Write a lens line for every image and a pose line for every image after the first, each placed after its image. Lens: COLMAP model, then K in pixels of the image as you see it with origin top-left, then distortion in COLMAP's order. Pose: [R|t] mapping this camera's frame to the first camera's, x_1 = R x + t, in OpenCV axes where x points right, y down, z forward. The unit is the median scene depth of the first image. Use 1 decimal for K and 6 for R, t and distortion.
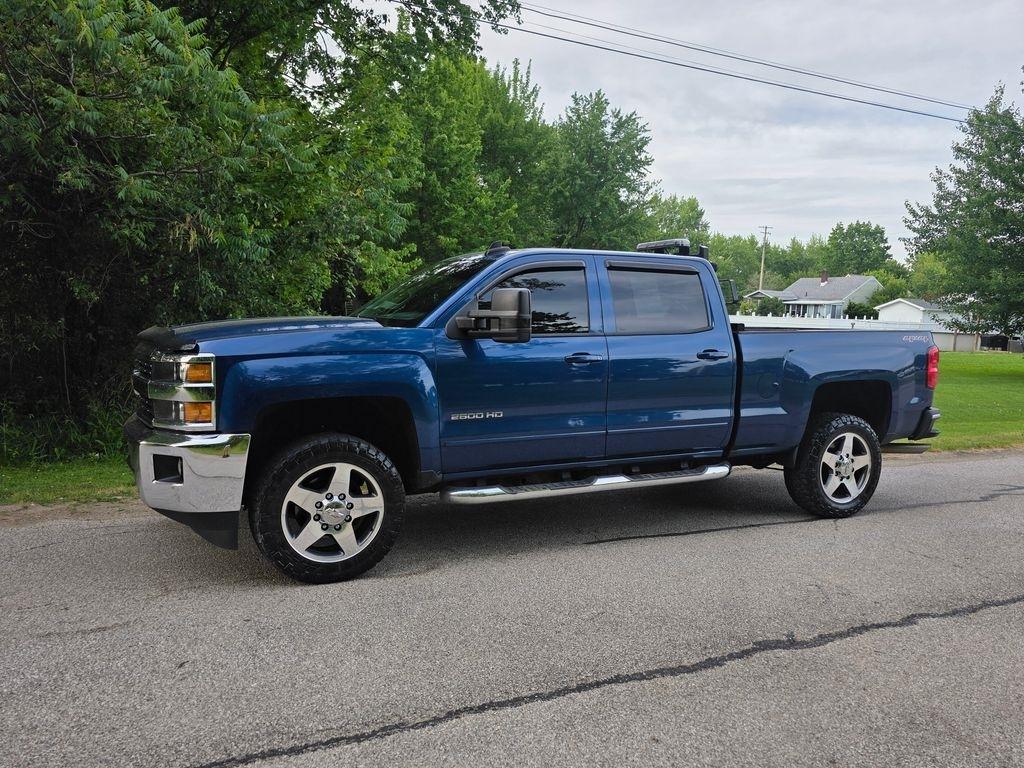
lens RADIAL K [[780.4, 0, 527.2], [0, 780.4, 386.1], [0, 0, 1]] dist [0.068295, -0.066378]
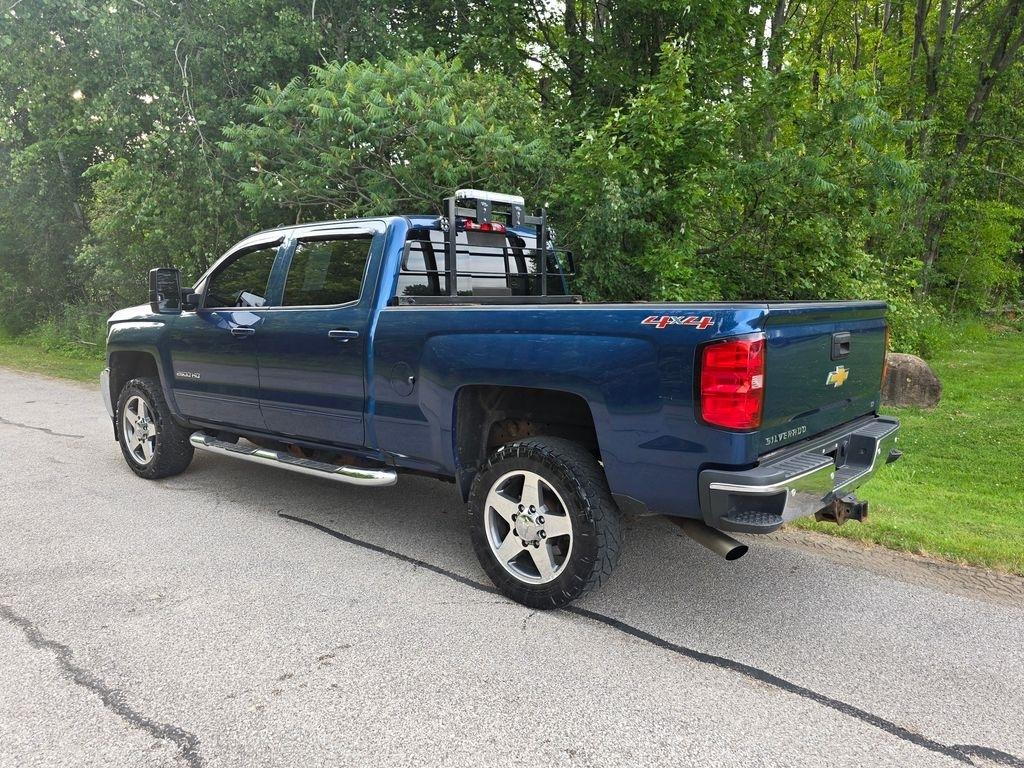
lens RADIAL K [[776.4, 0, 523.3], [0, 776.4, 386.2], [0, 0, 1]] dist [0.075114, -0.073878]
pose [[0.390967, 0.089500, -0.916043, 0.236424], [-0.070707, 0.995240, 0.067060, -0.011883], [0.917685, 0.038553, 0.395435, 0.185360]]
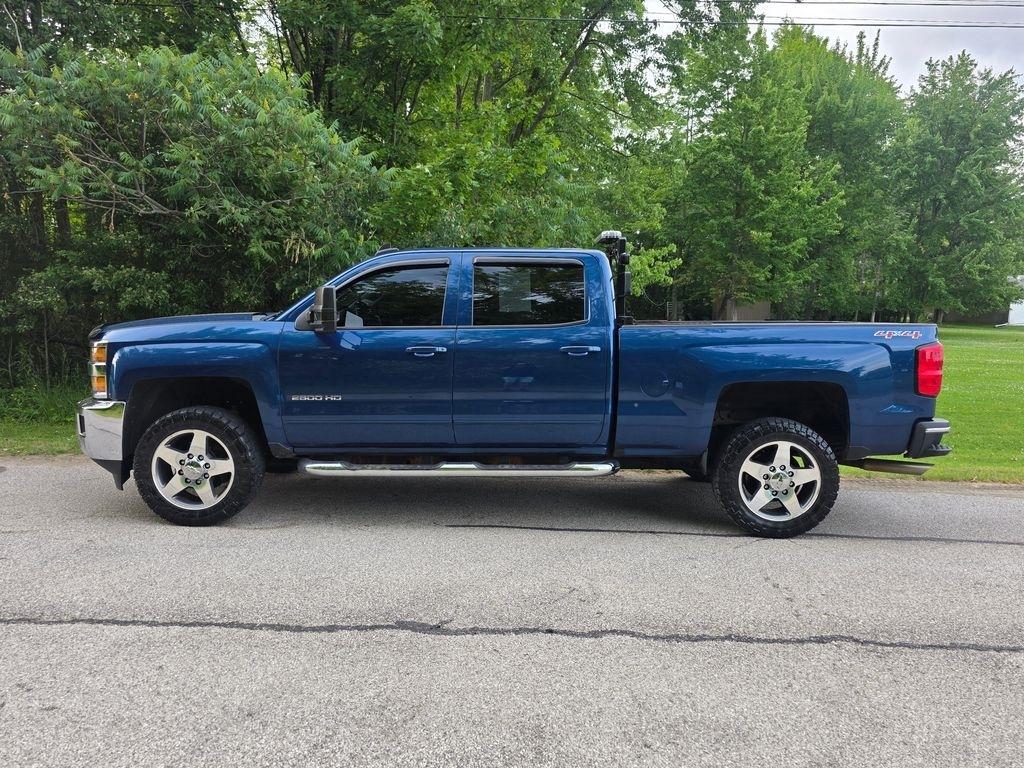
lens RADIAL K [[778.0, 0, 517.6], [0, 778.0, 376.9], [0, 0, 1]] dist [0.069667, -0.065926]
pose [[0.887097, 0.028969, -0.460673, 0.134544], [-0.034142, 0.999413, -0.002898, 0.000059], [0.460318, 0.018299, 0.887565, 0.022266]]
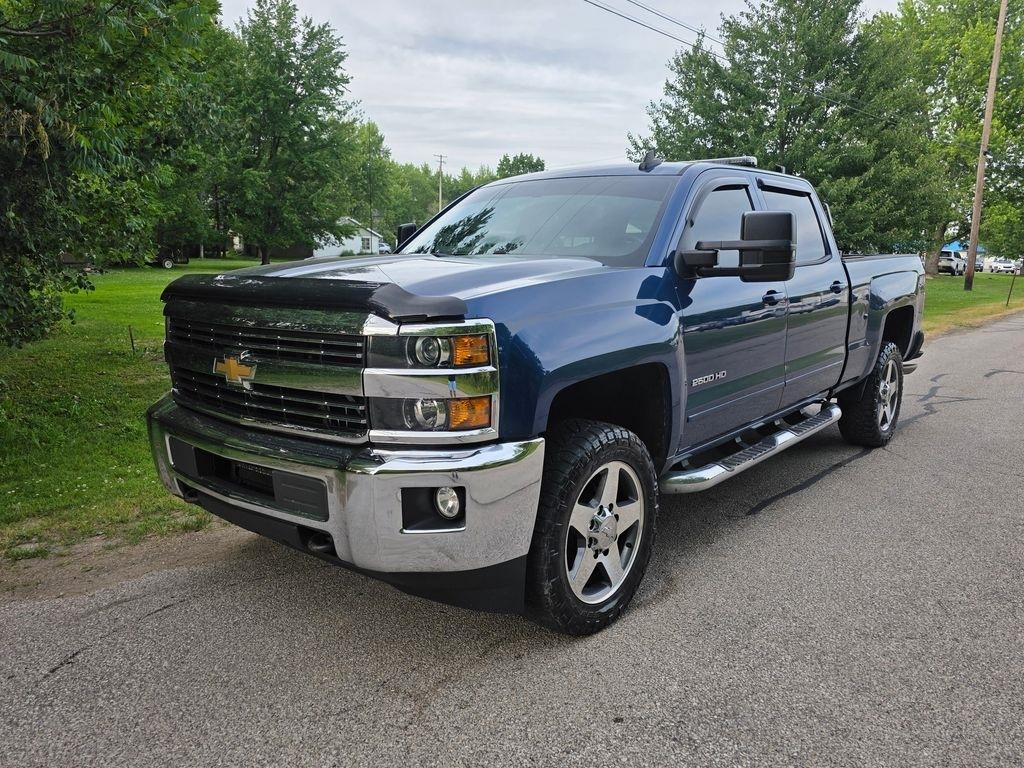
lens RADIAL K [[782.4, 0, 529.4], [0, 782.4, 372.7], [0, 0, 1]] dist [0.063119, -0.055497]
pose [[0.913465, -0.083274, 0.398305, -0.100141], [0.054825, 0.995098, 0.082311, -0.007541], [-0.403207, -0.053351, 0.913552, 0.067163]]
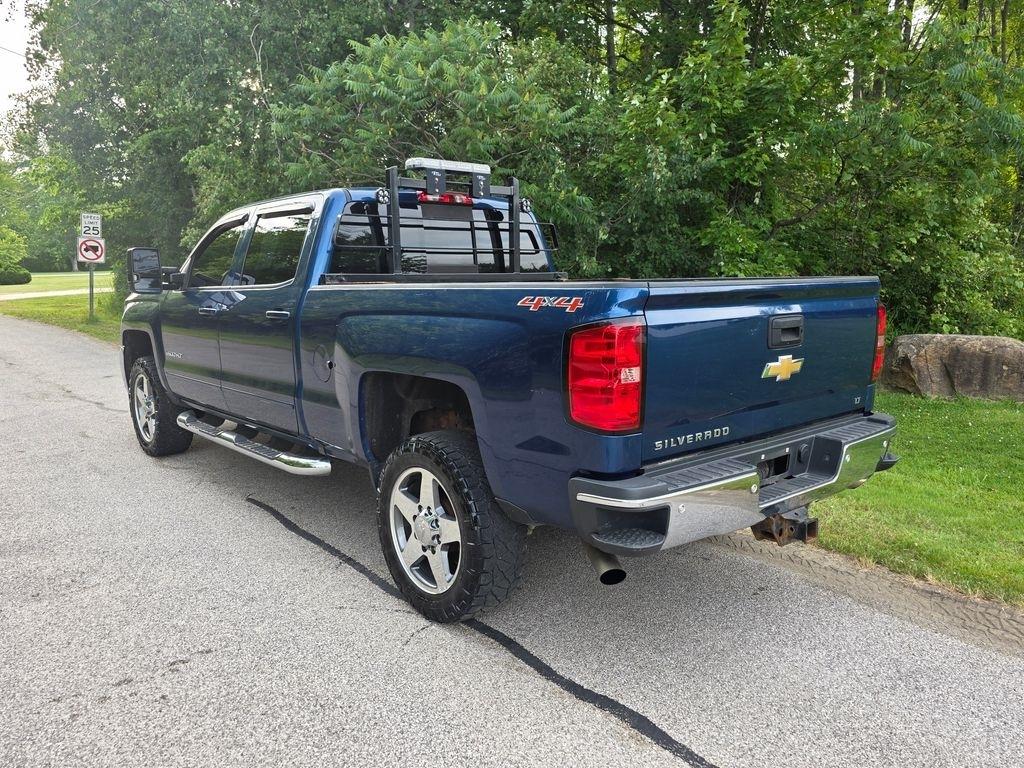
lens RADIAL K [[778.0, 0, 517.6], [0, 778.0, 376.9], [0, 0, 1]] dist [0.069667, -0.065926]
pose [[0.231418, 0.109155, -0.966711, 0.233684], [-0.071750, 0.992894, 0.094935, -0.015401], [0.970205, 0.047392, 0.237605, 0.229199]]
